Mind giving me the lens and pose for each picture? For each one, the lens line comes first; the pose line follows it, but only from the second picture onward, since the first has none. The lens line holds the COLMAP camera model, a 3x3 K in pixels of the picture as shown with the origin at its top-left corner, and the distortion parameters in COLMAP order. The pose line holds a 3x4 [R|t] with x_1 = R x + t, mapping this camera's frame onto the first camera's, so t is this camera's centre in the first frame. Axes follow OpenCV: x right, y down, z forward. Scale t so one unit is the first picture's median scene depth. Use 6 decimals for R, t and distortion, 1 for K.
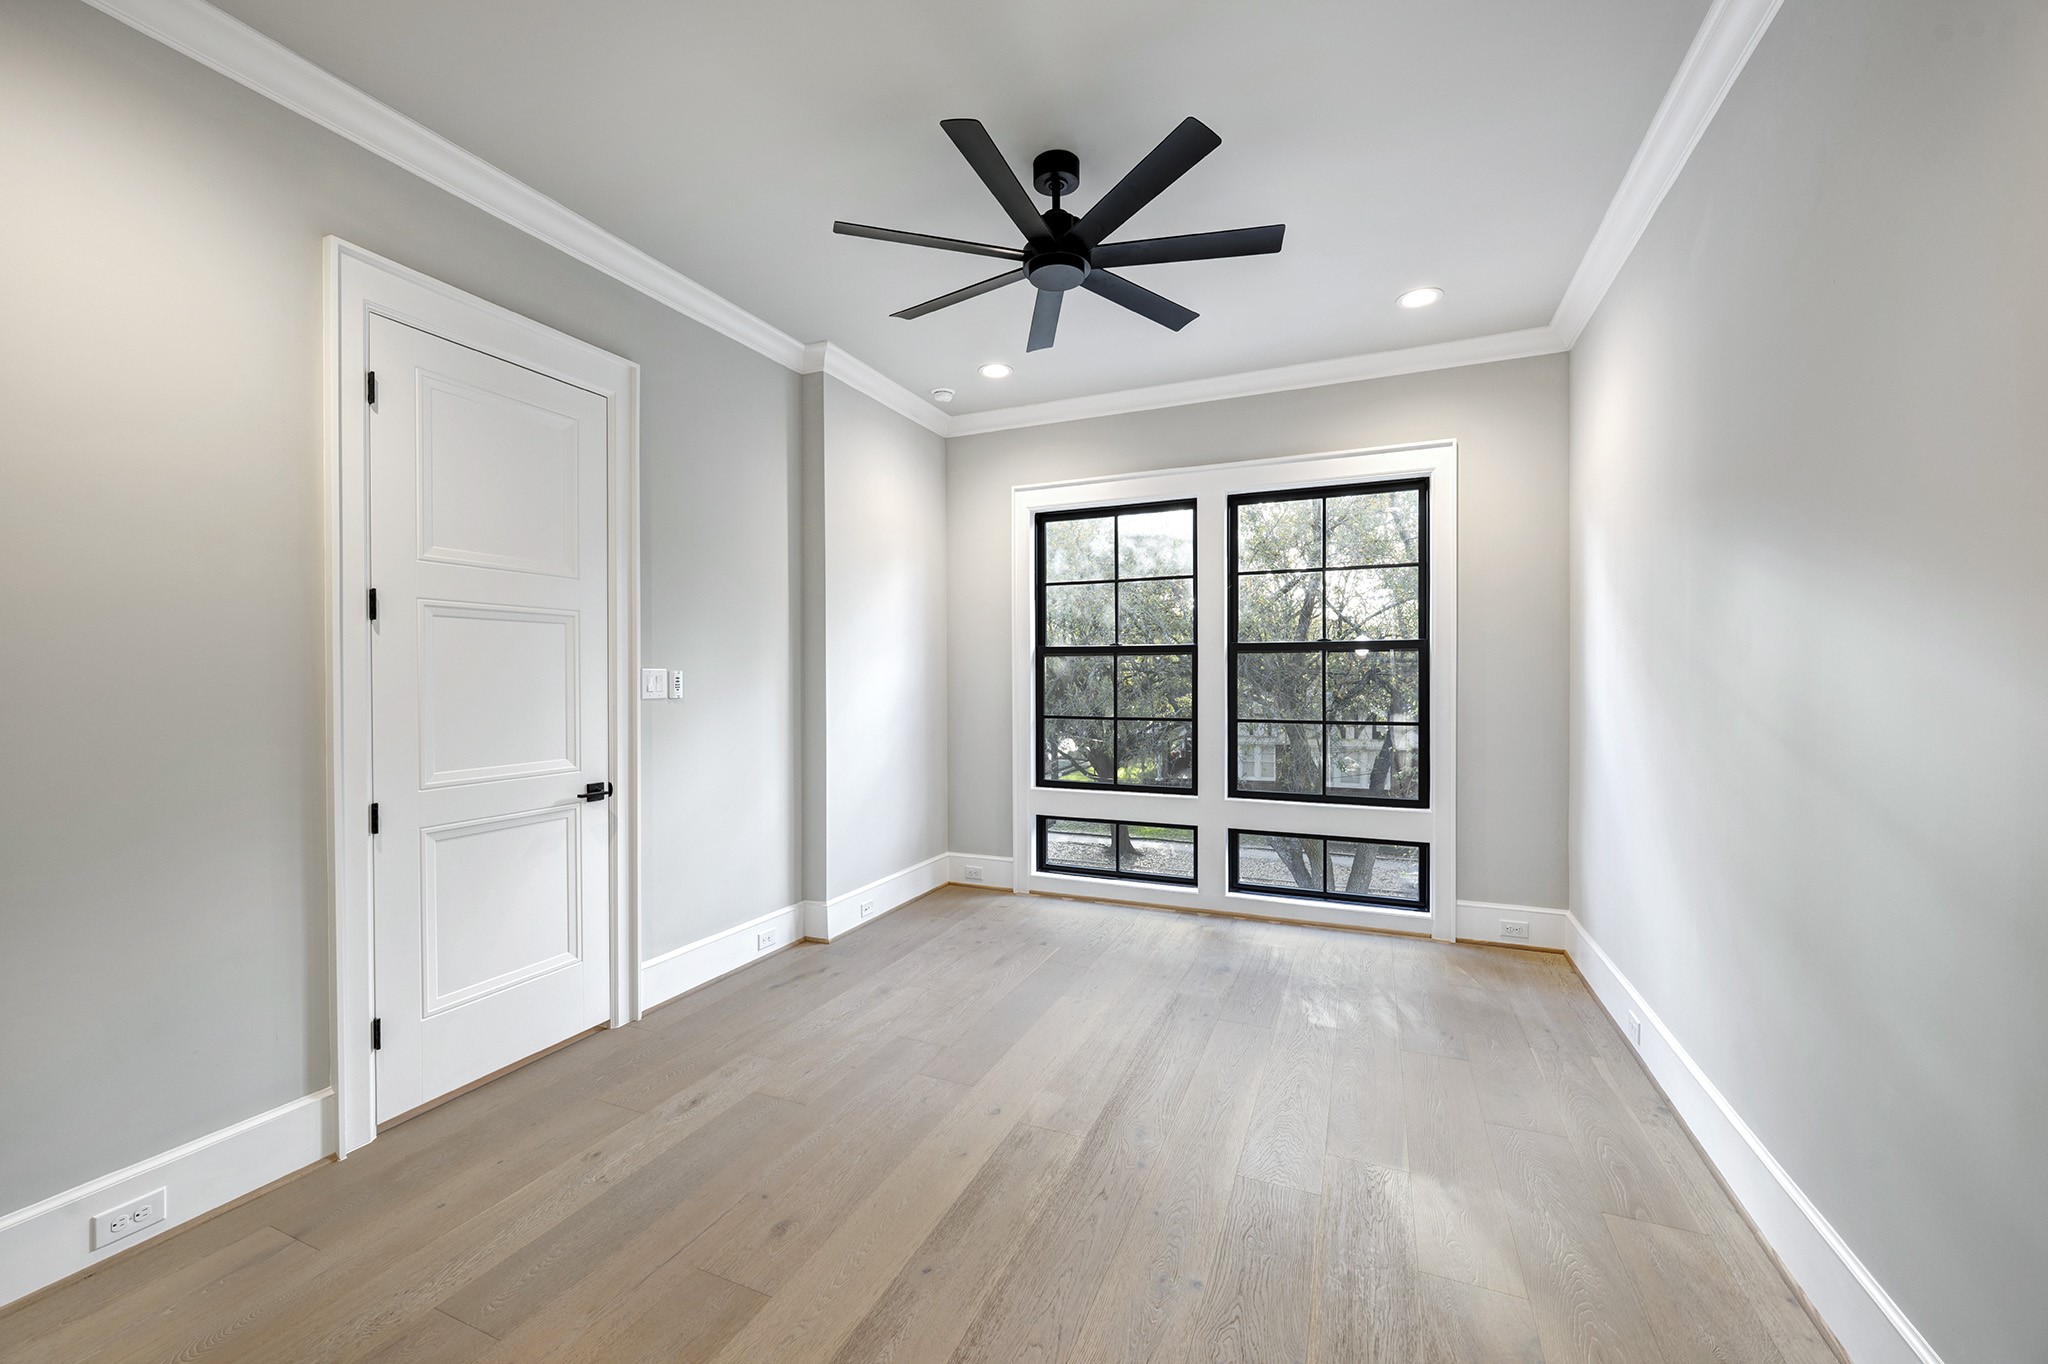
lens RADIAL K [[789.7, 0, 1024.0], [0, 789.7, 682.0], [0, 0, 1]] dist [-0.045522, 0.000226]
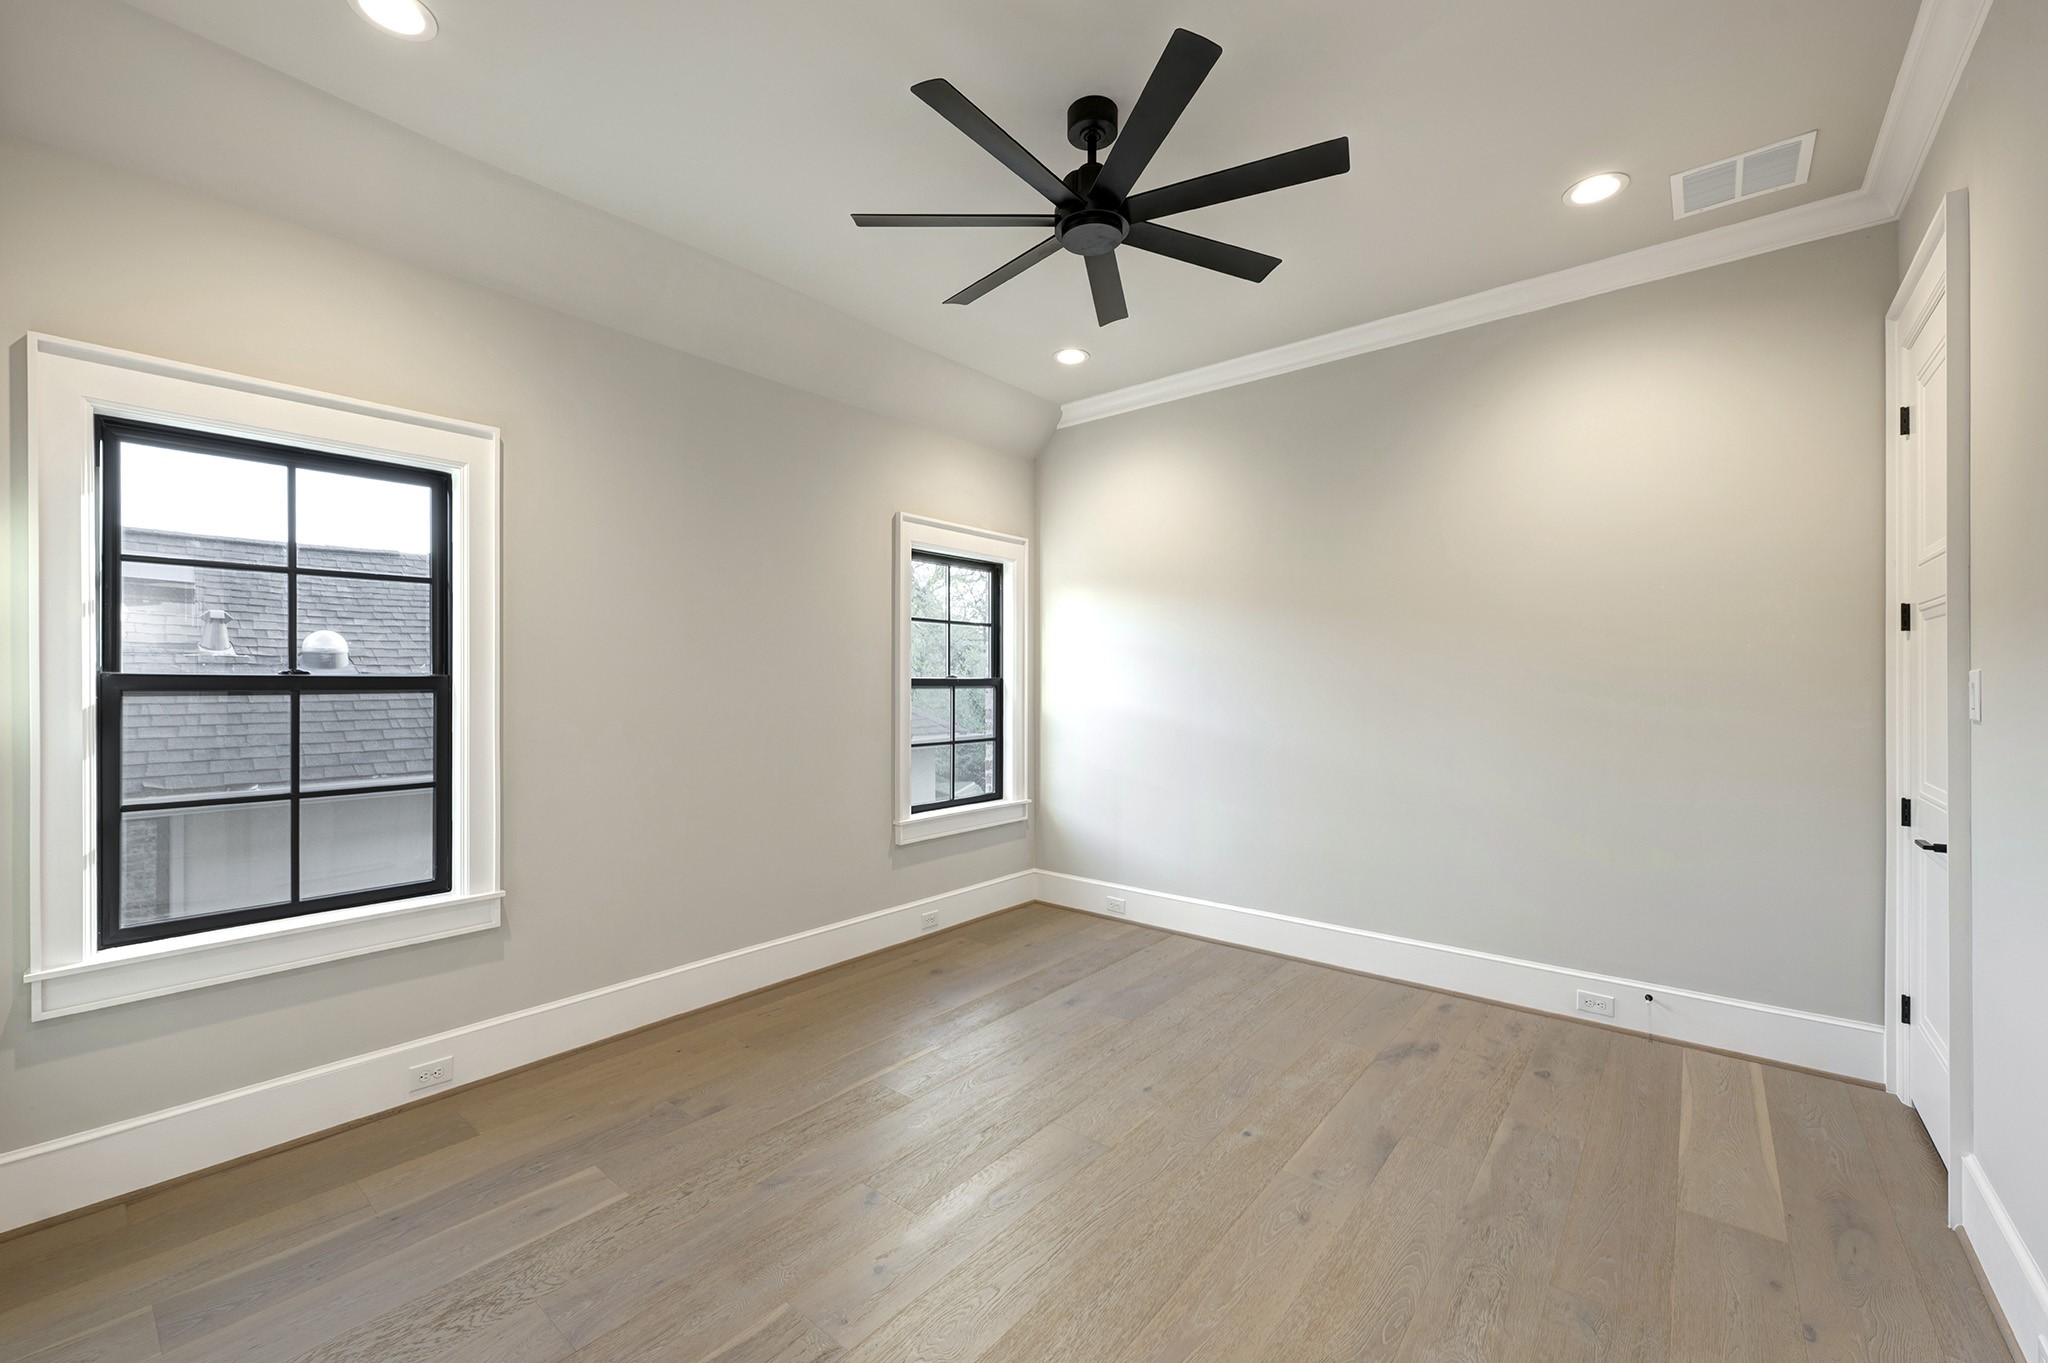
lens RADIAL K [[835.9, 0, 1007.5], [0, 835.9, 677.6], [0, 0, 1]] dist [-0.001203, -0.000068]
pose [[0.962453, 0.004728, -0.271409, 0.211851], [-0.006450, 0.999964, -0.005453, -0.008505], [0.271373, 0.006999, 0.962449, 0.049510]]
